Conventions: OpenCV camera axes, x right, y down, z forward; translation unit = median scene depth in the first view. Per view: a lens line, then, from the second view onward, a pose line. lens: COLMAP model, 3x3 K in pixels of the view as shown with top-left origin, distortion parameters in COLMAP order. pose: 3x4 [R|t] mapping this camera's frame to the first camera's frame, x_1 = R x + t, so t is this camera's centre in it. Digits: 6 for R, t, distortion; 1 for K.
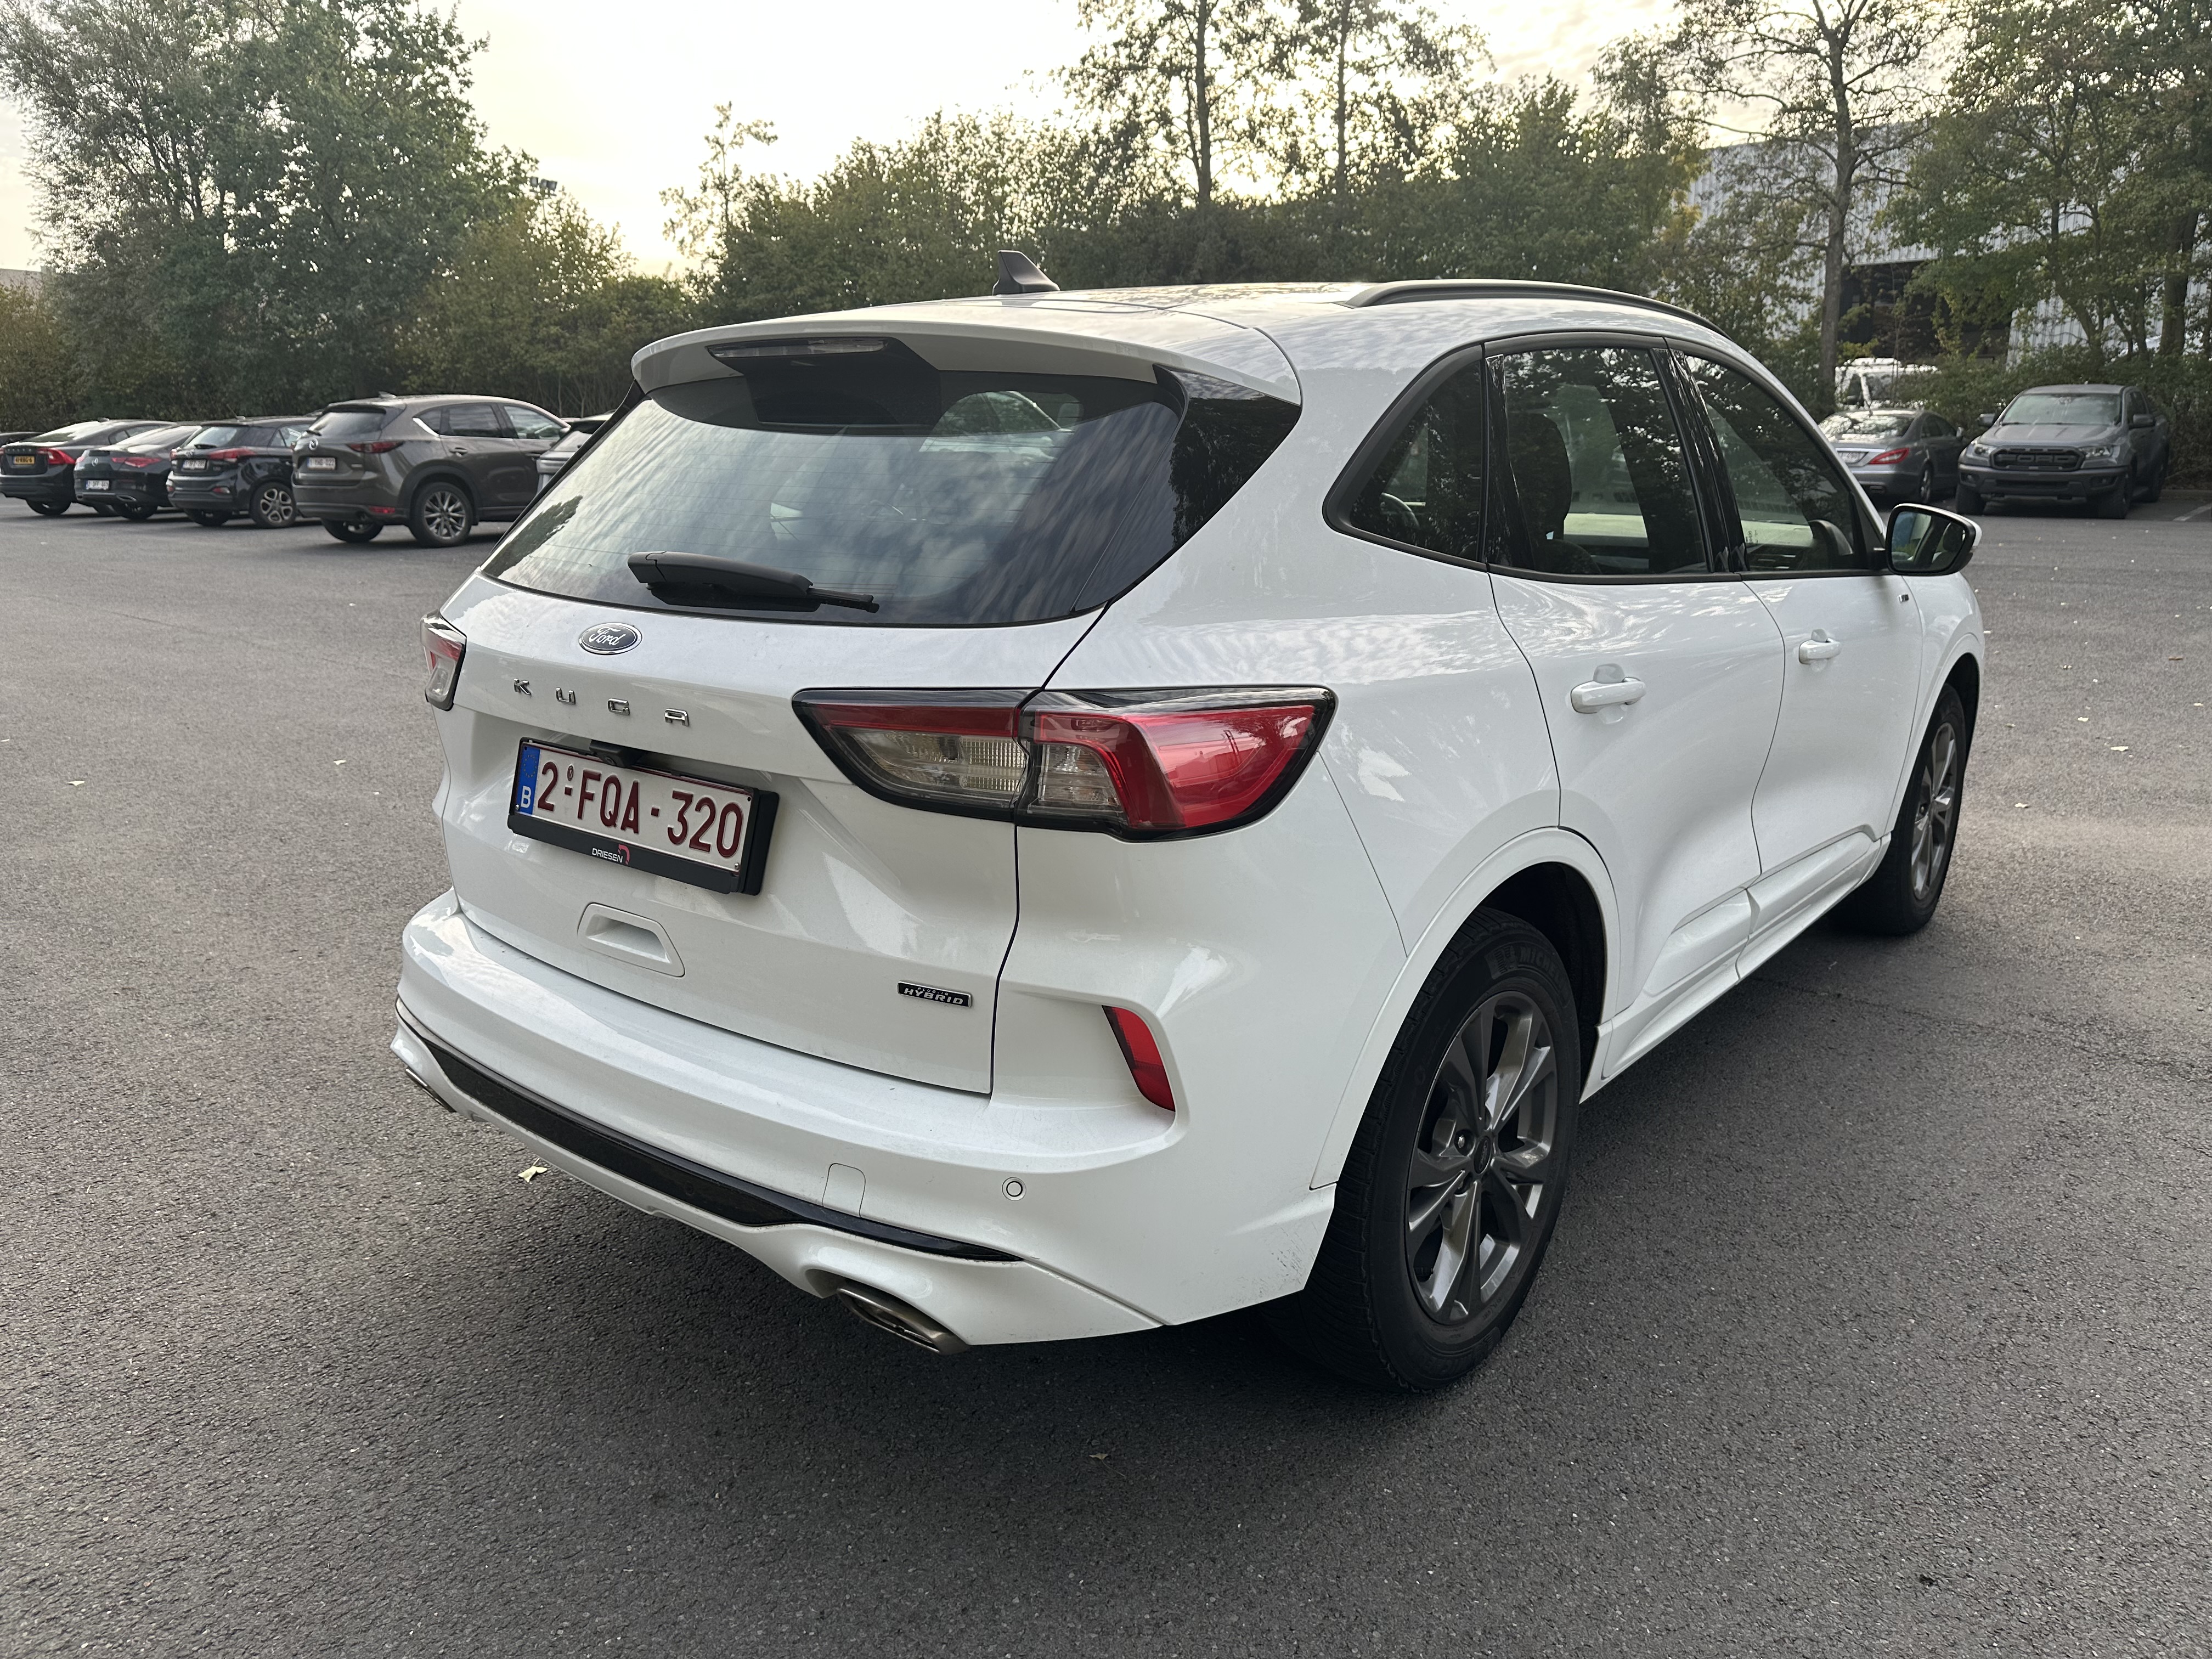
lens RADIAL K [[1571.2, 0, 1100.1], [0, 1571.2, 835.6], [0, 0, 1]] dist [0.015381, -0.019464]
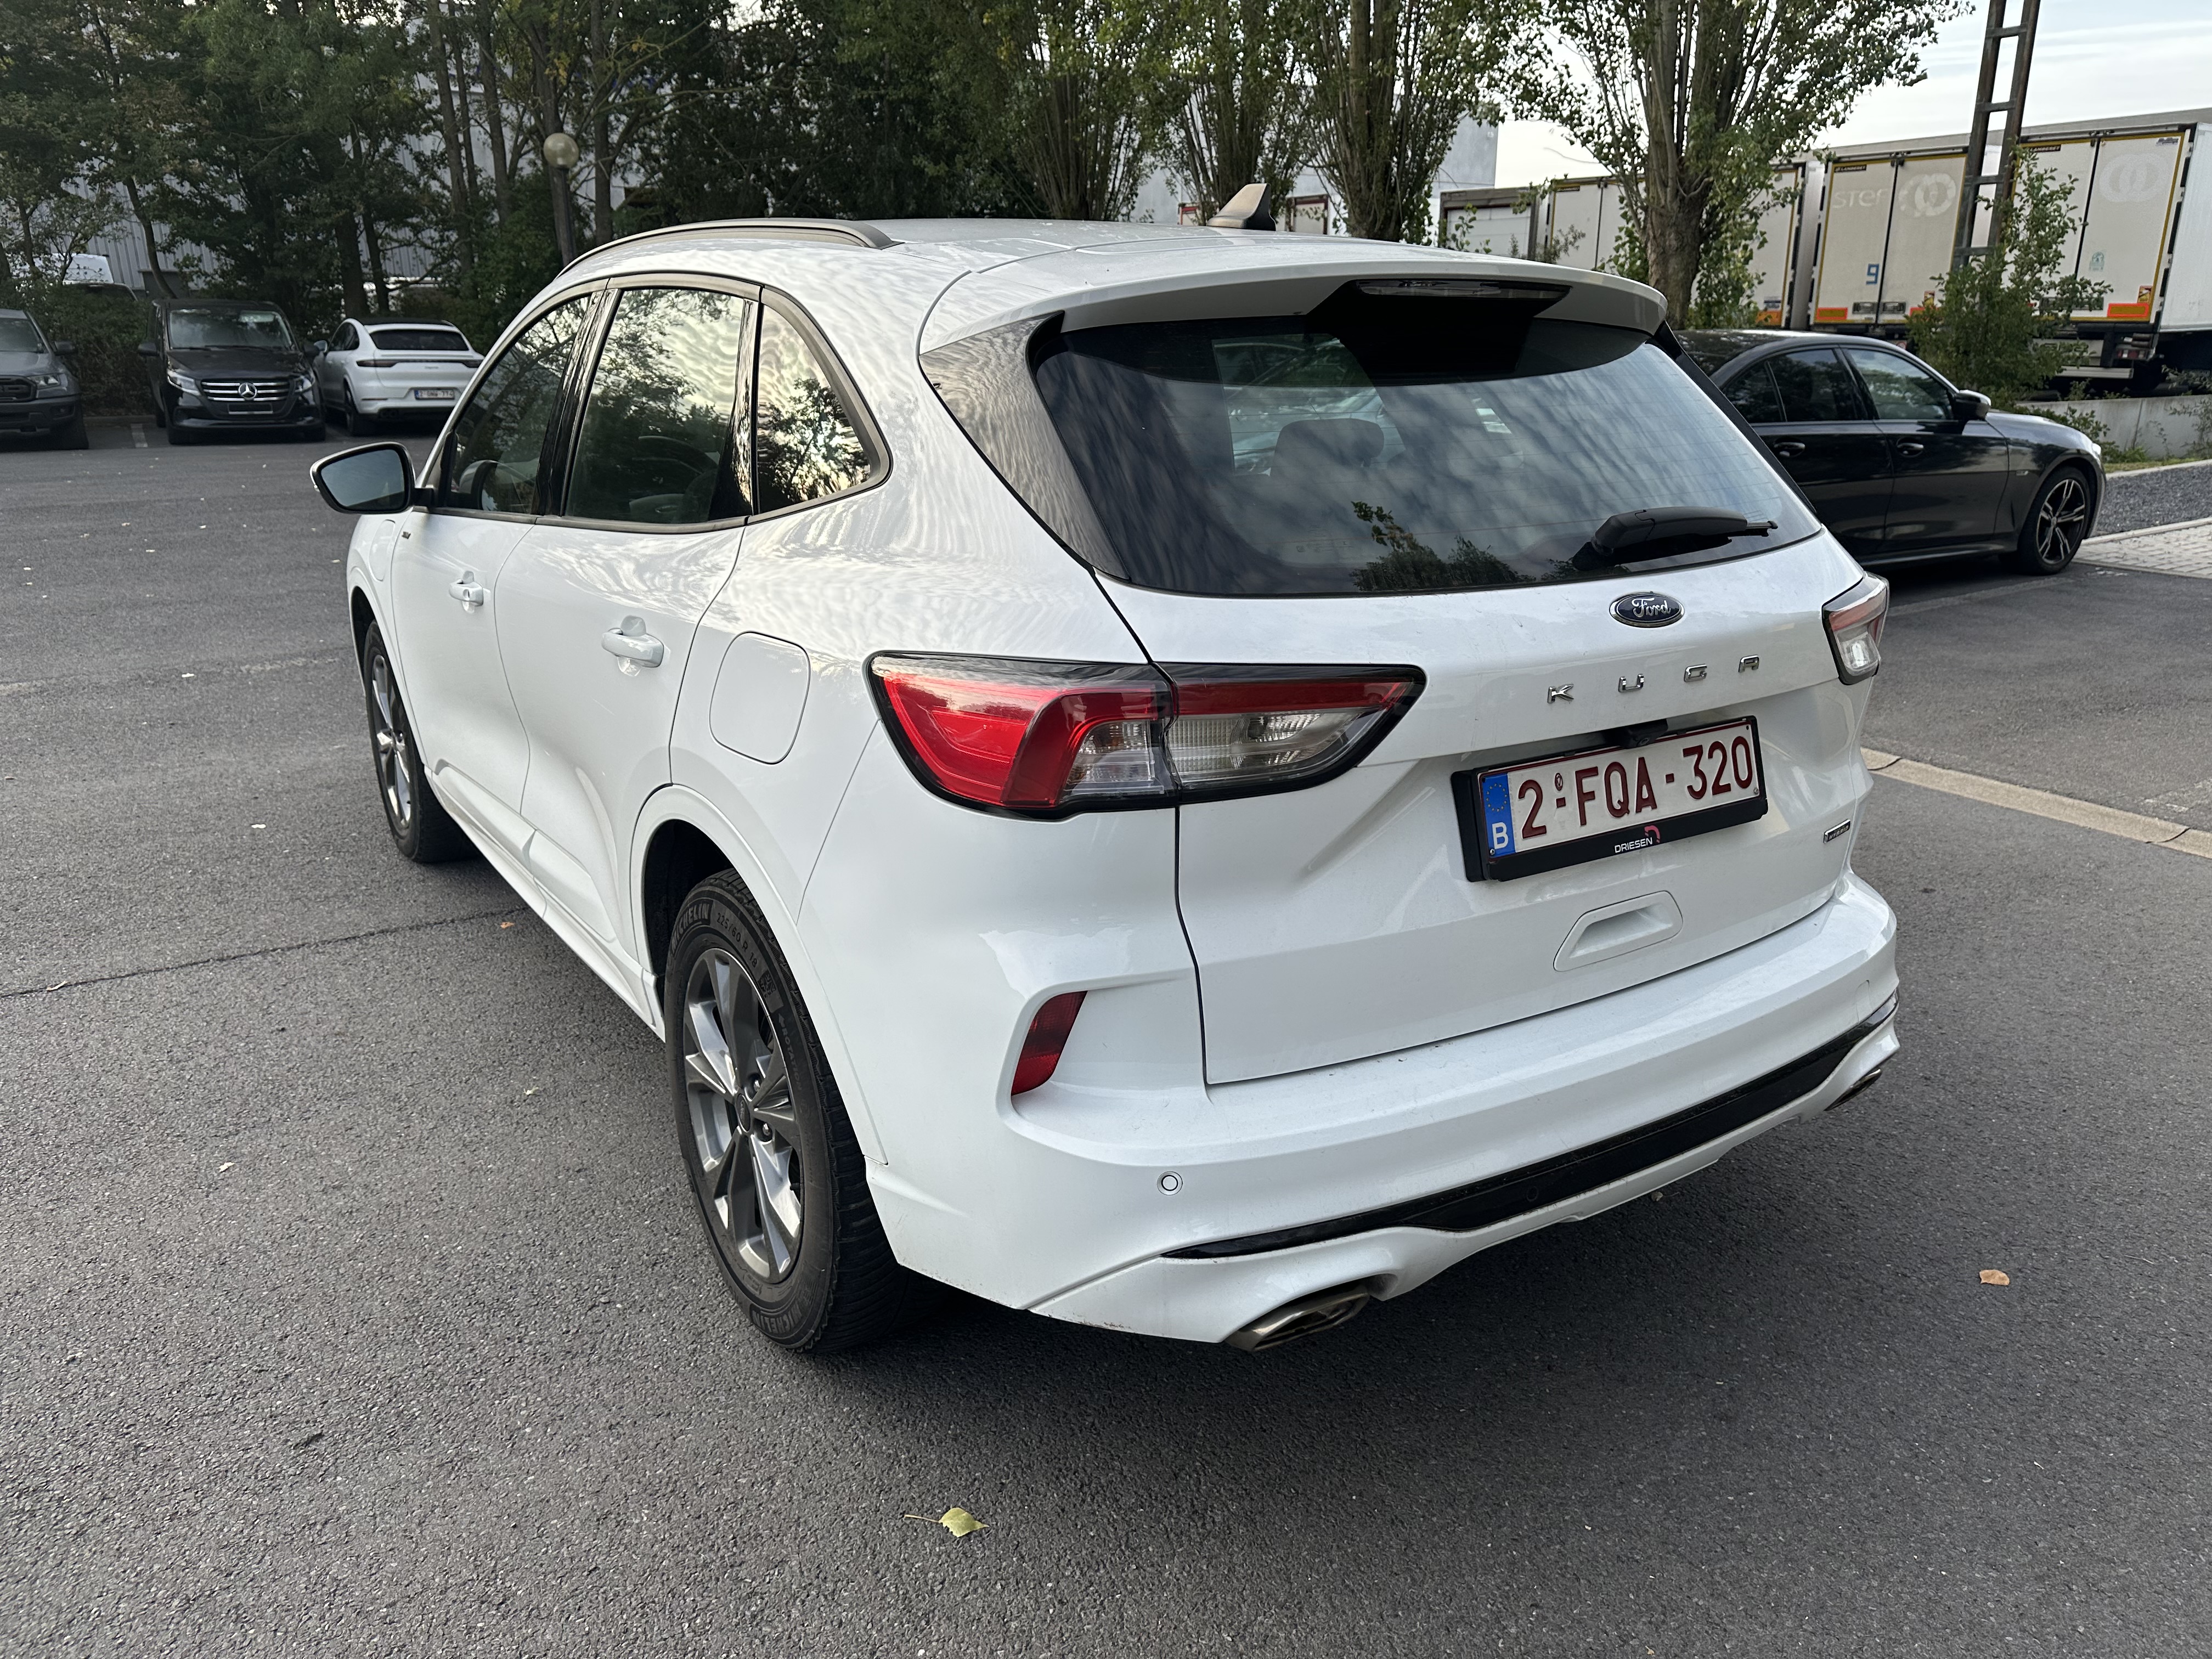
lens RADIAL K [[1571.2, 0, 1118.9], [0, 1571.2, 830.0], [0, 0, 1]] dist [0.015381, -0.019464]
pose [[0.286425, -0.269434, 0.919438, -1.248323], [0.231751, 0.950631, 0.206379, -0.256831], [-0.929652, 0.153969, 0.334726, 0.968135]]
